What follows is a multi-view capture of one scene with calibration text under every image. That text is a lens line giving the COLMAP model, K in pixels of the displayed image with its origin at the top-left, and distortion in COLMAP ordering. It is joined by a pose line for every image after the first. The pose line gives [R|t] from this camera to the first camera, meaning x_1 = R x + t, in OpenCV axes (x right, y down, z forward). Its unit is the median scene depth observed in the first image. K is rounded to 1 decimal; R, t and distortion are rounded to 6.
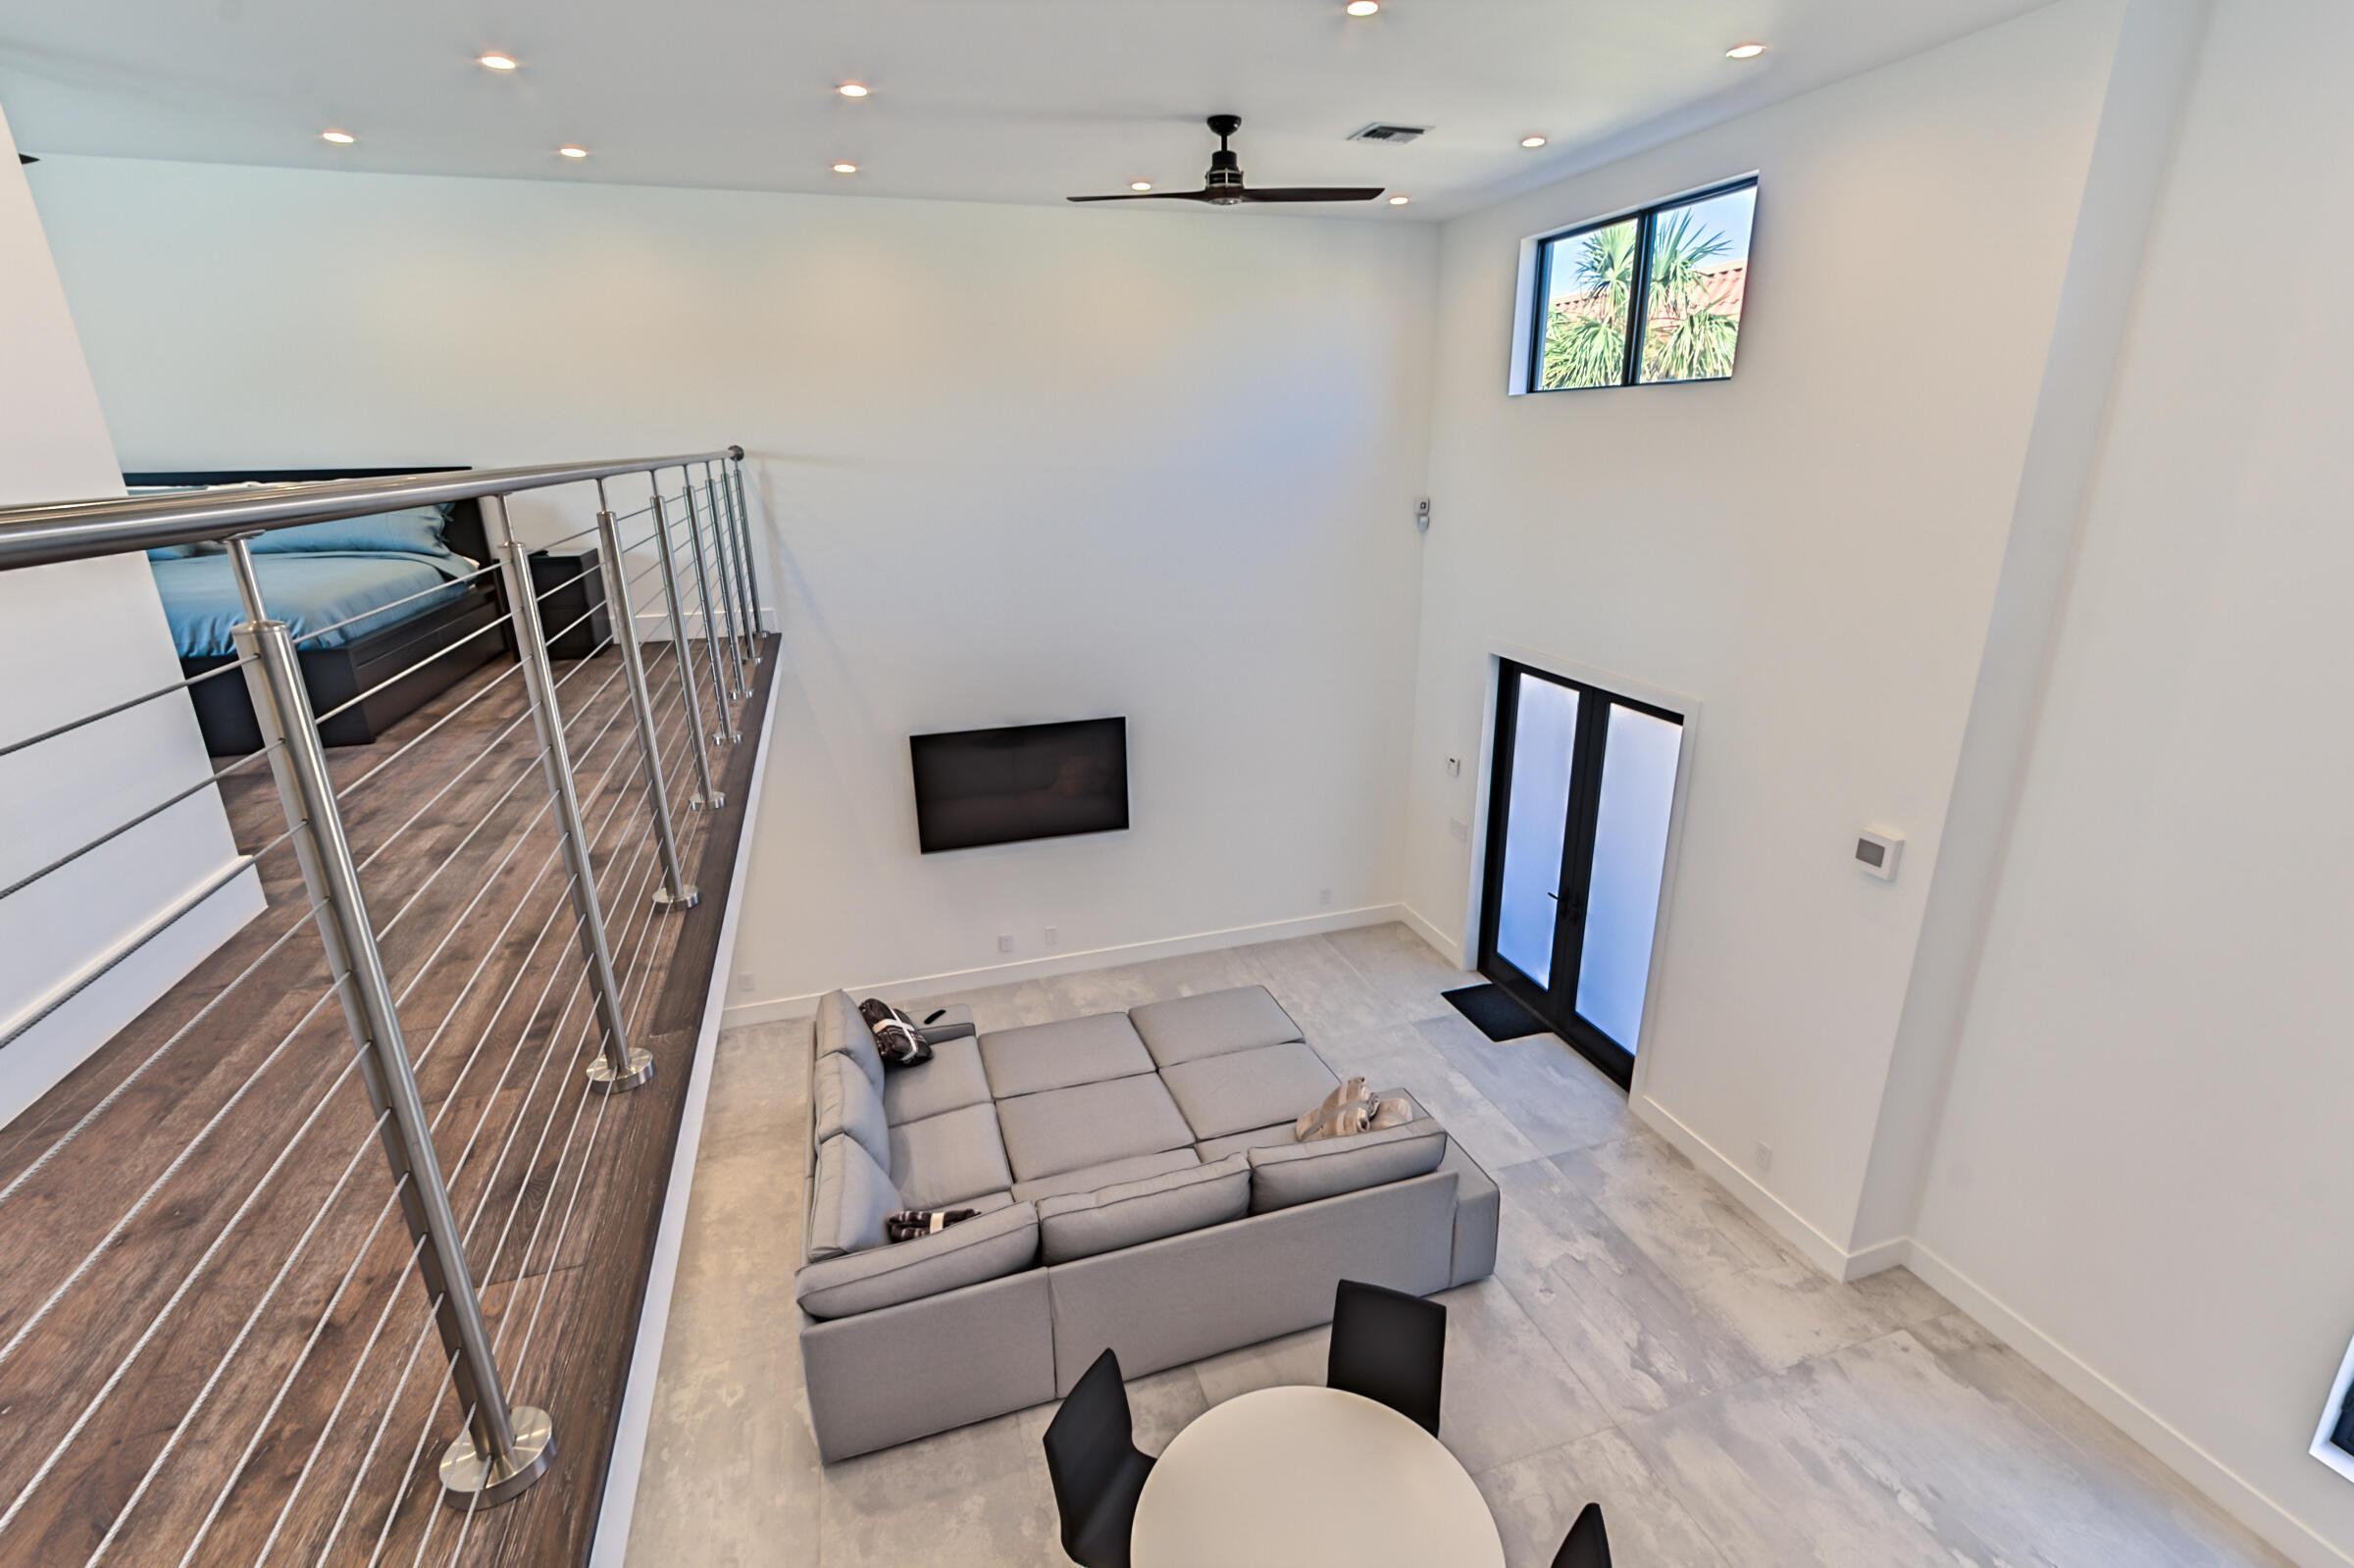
lens RADIAL K [[1071.8, 0, 1191.8], [0, 1071.8, 784.0], [0, 0, 1]] dist [-0.001256, 0.001630]
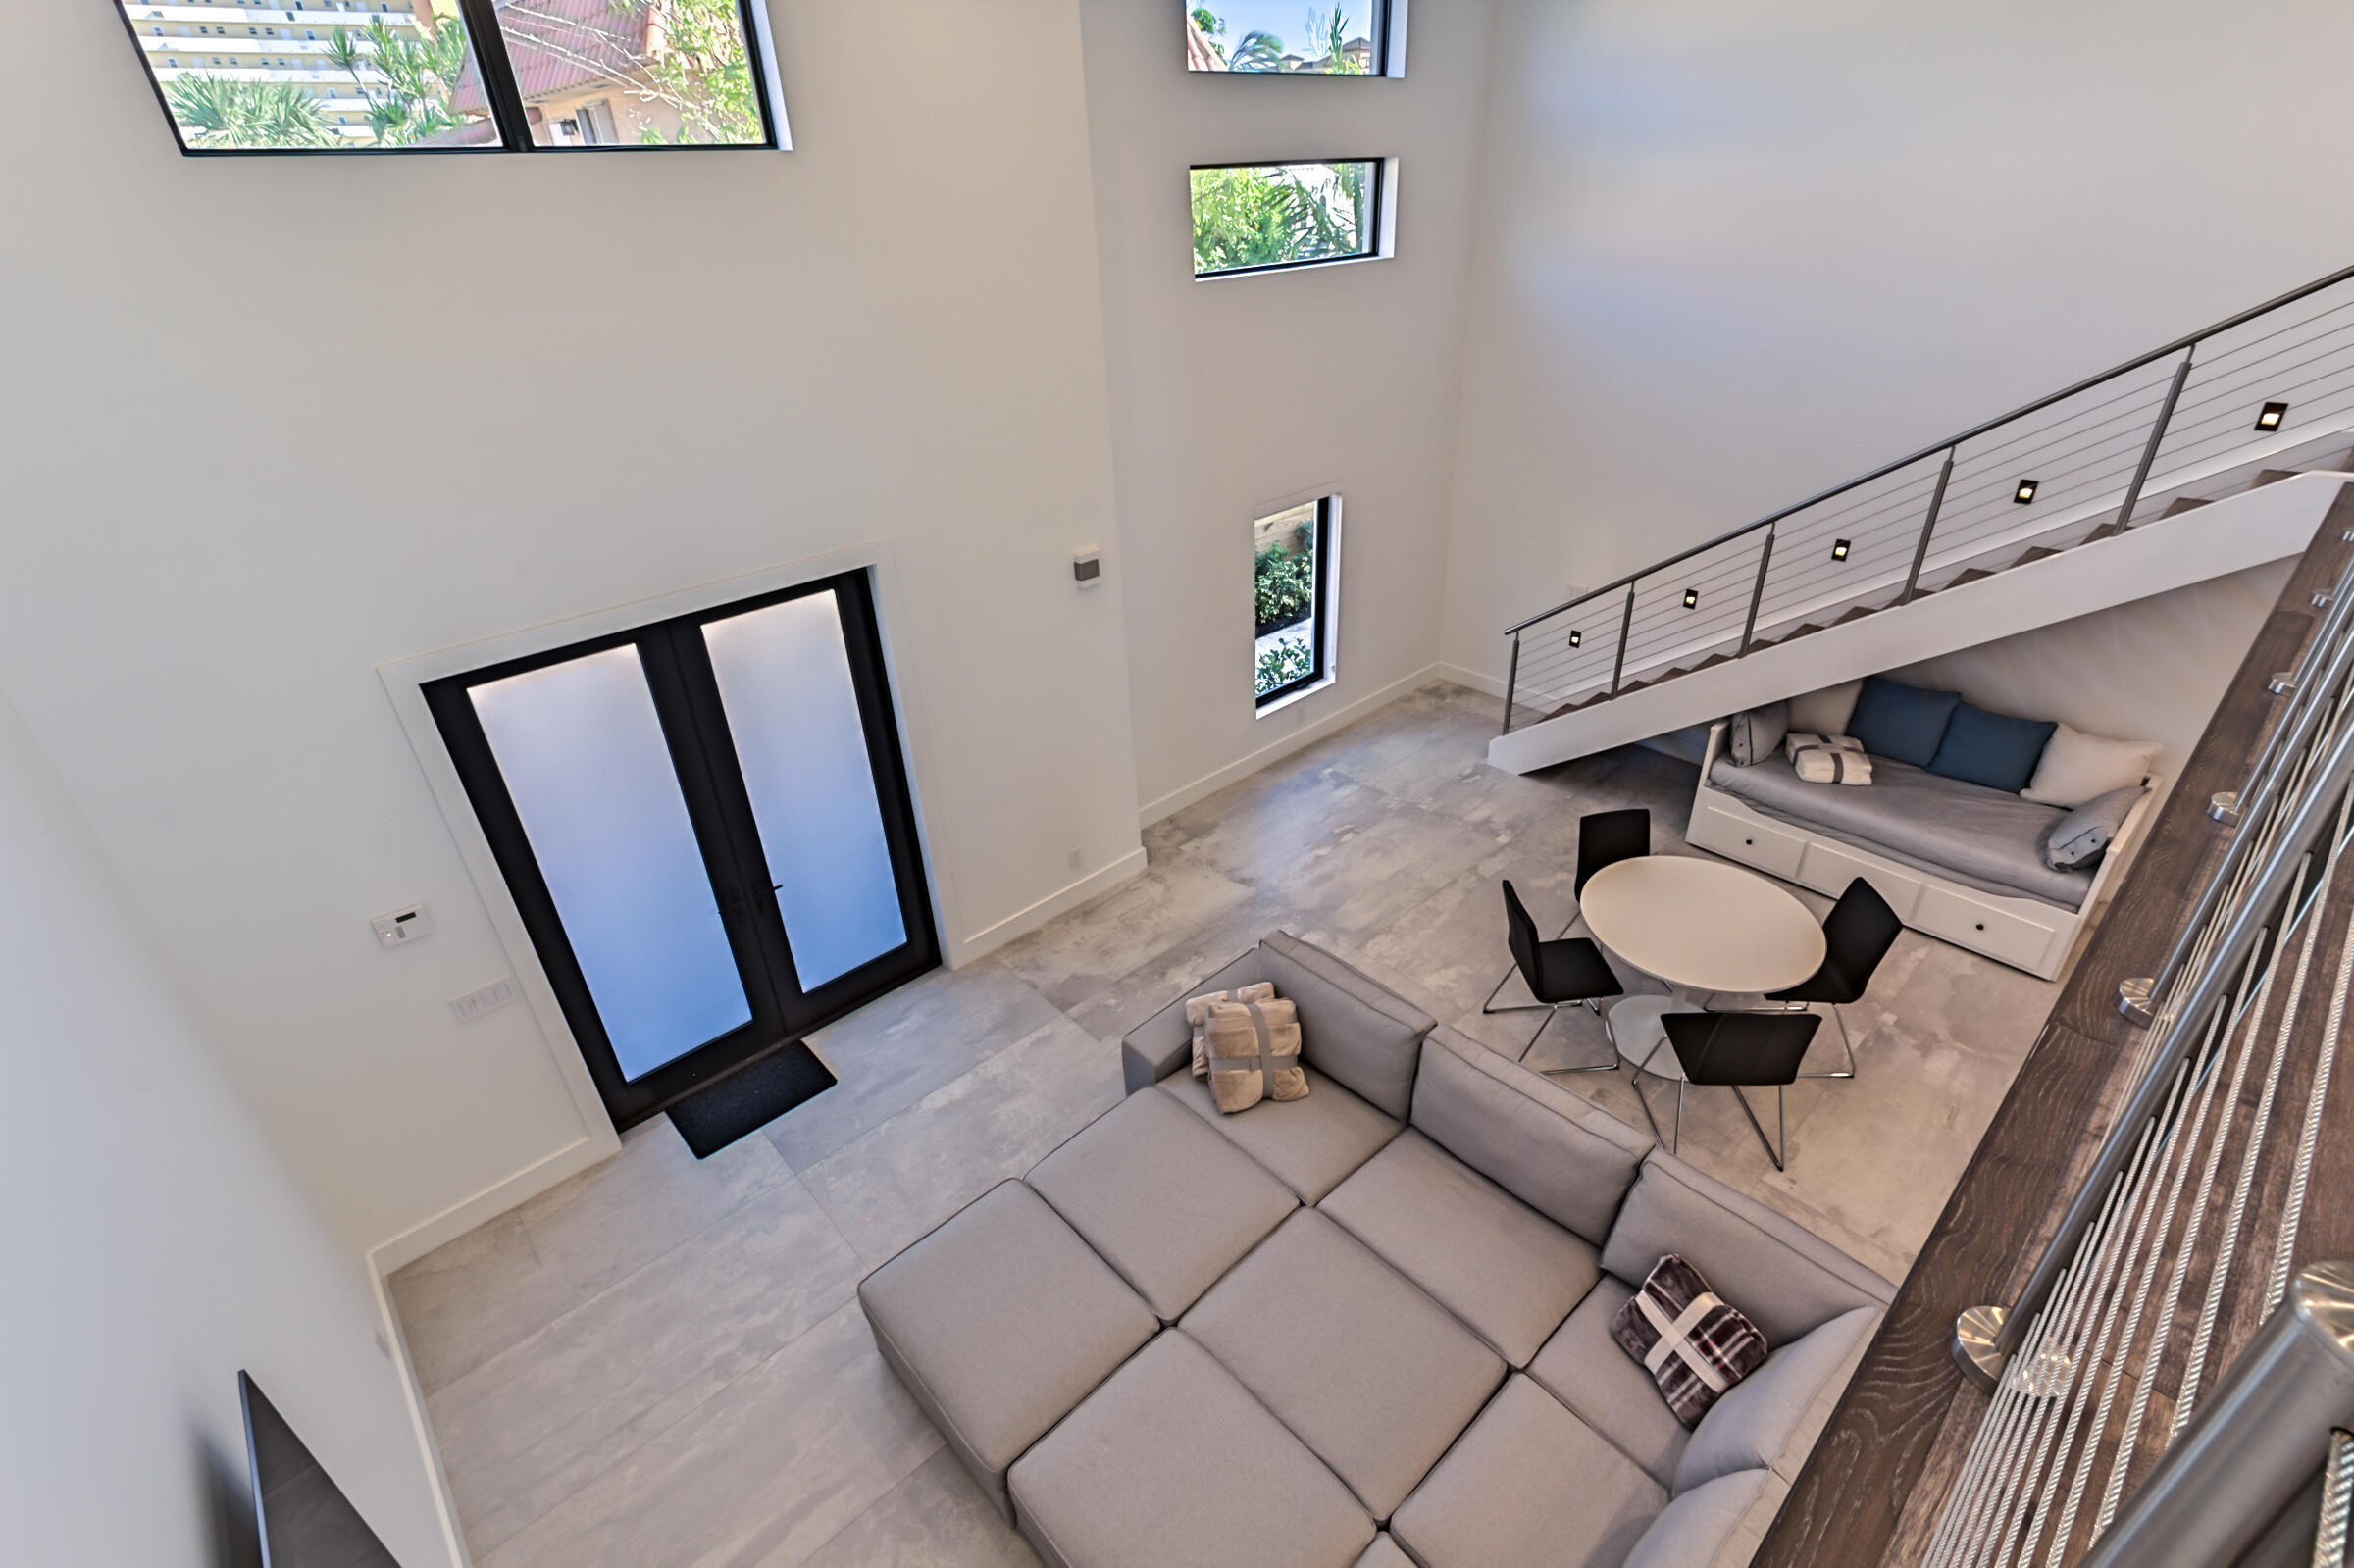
lens RADIAL K [[1071.8, 0, 1202.2], [0, 1071.8, 785.7], [0, 0, 1]] dist [-0.001256, 0.001630]
pose [[-0.420984, -0.432101, 0.797535, -0.430842], [0.314427, 0.755212, 0.575143, -0.345554], [-0.850828, 0.492893, -0.182068, 1.014558]]
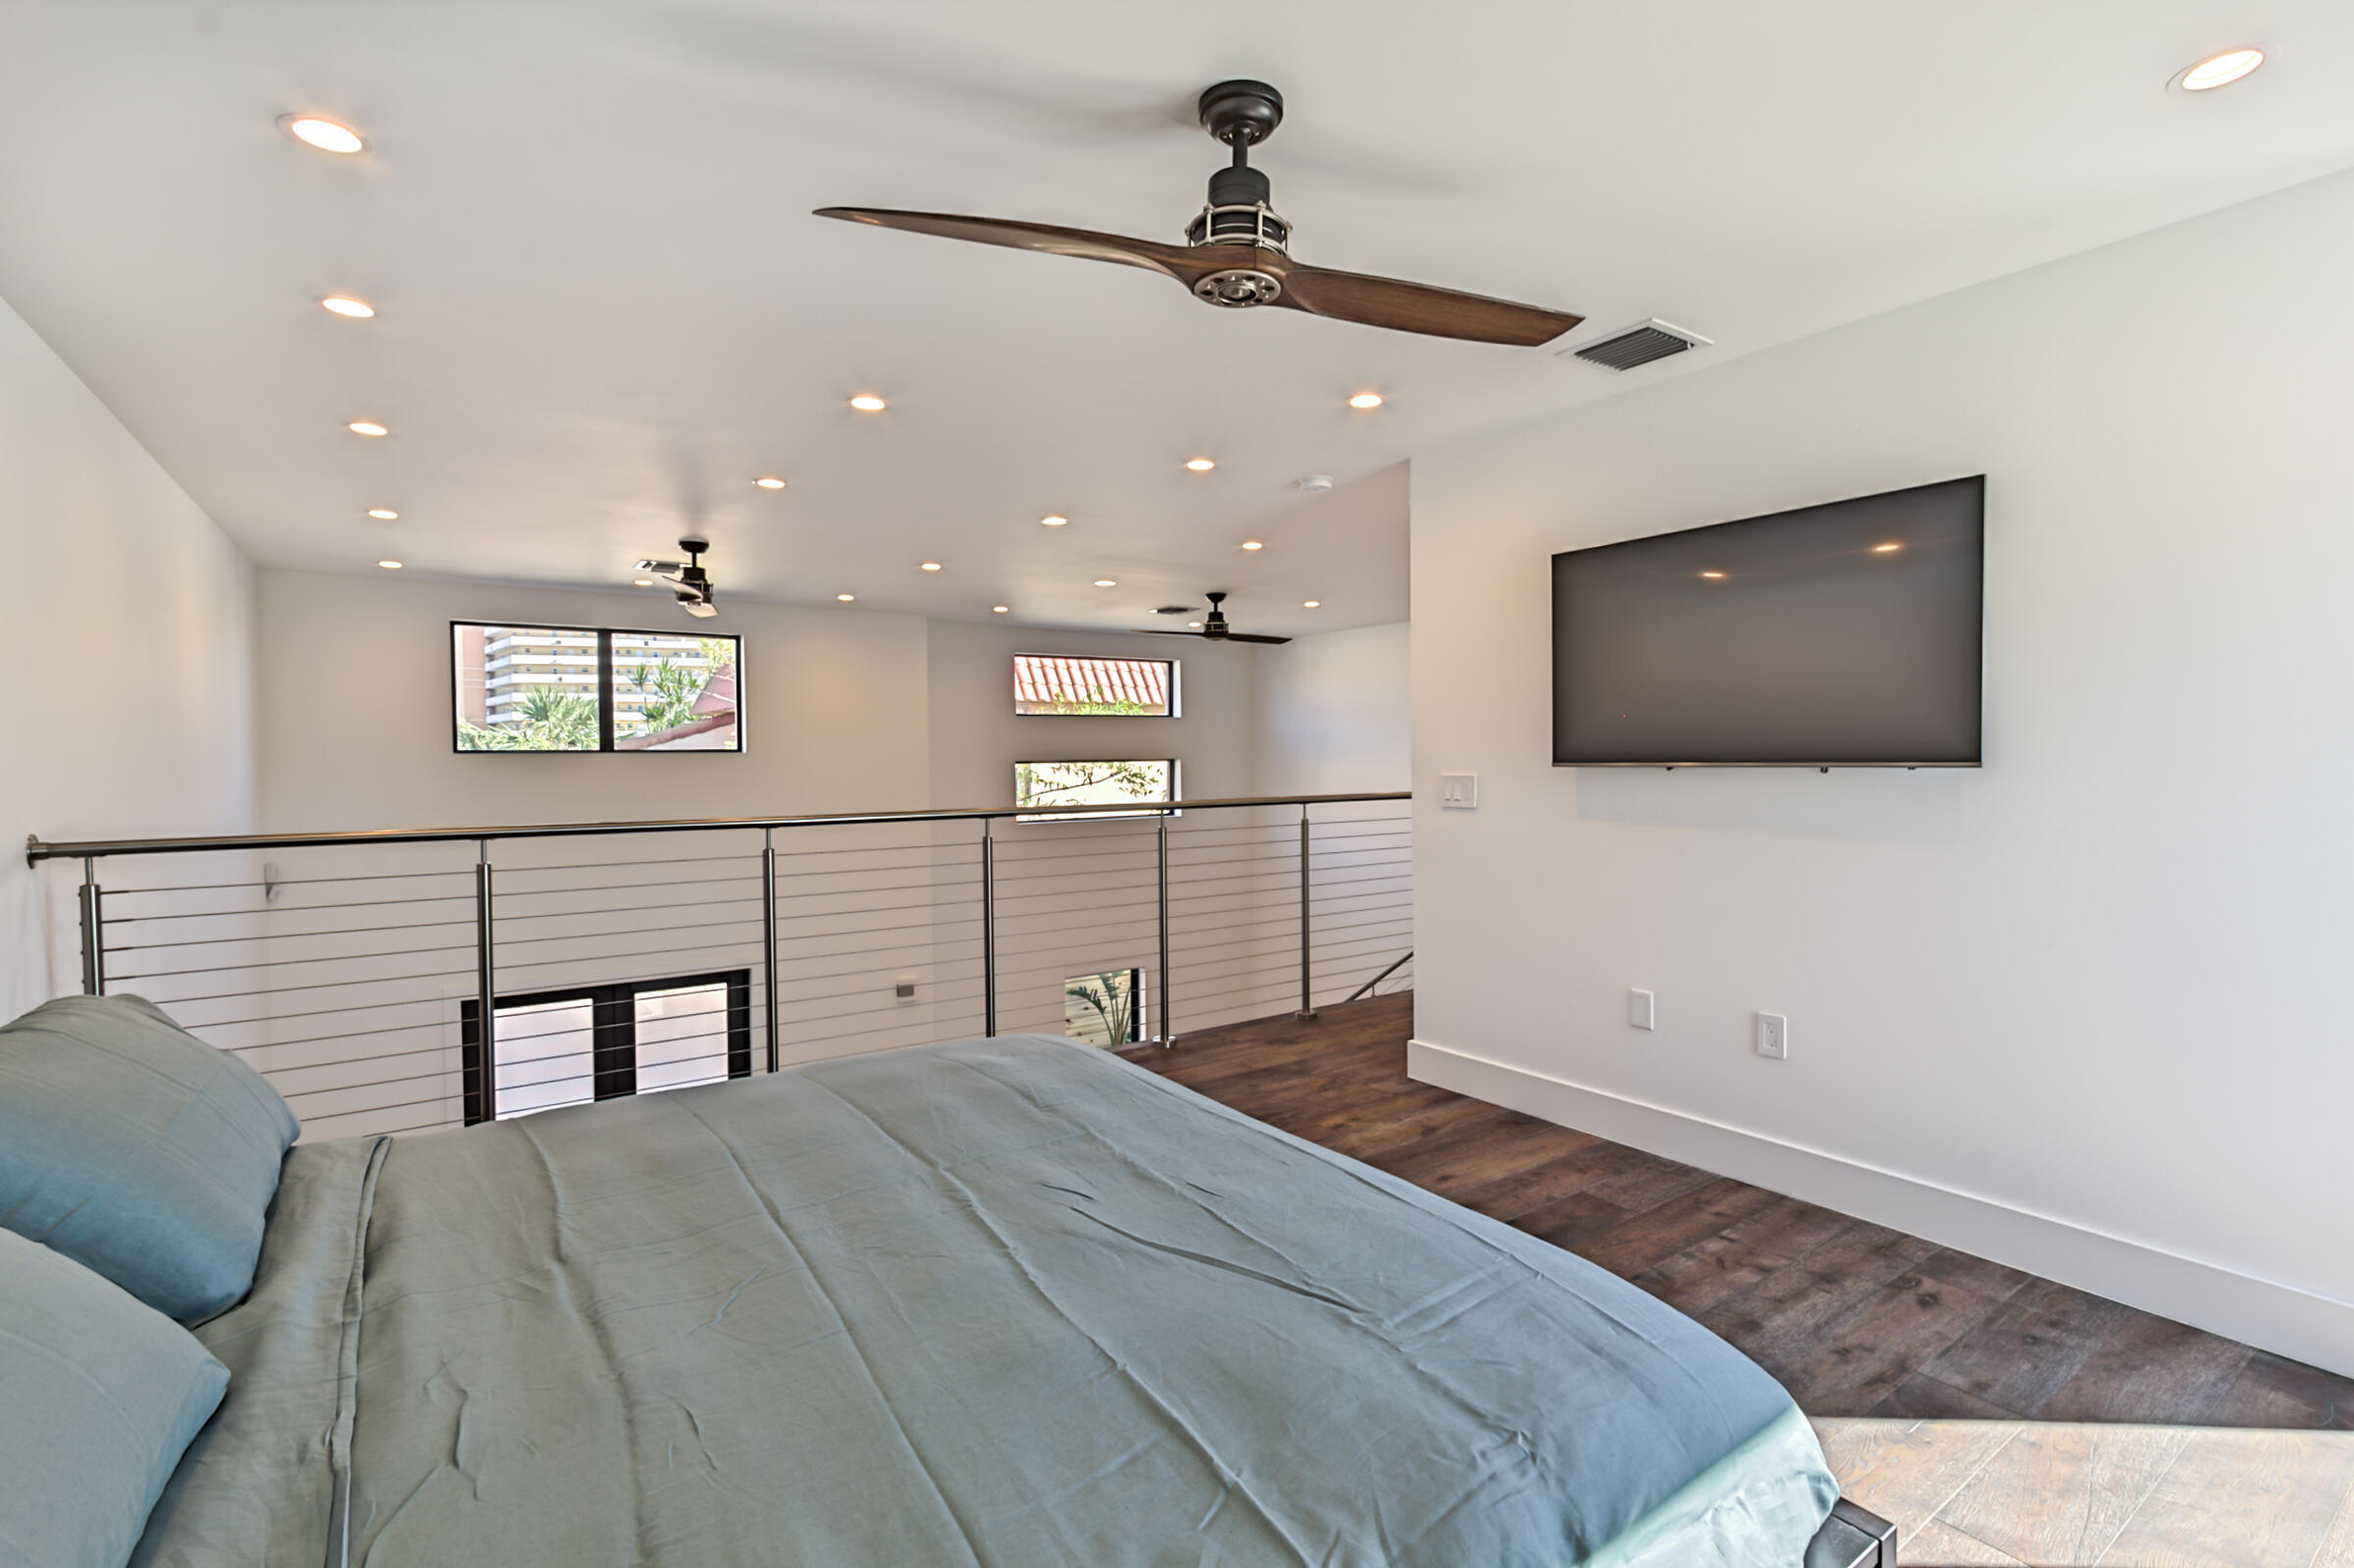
lens RADIAL K [[1071.8, 0, 1202.2], [0, 1071.8, 775.7], [0, 0, 1]] dist [-0.001256, 0.001630]
pose [[-0.291174, -0.006174, 0.956650, -1.102960], [0.306084, 0.946814, 0.099273, -0.266895], [-0.906383, 0.321721, -0.273798, 0.754805]]
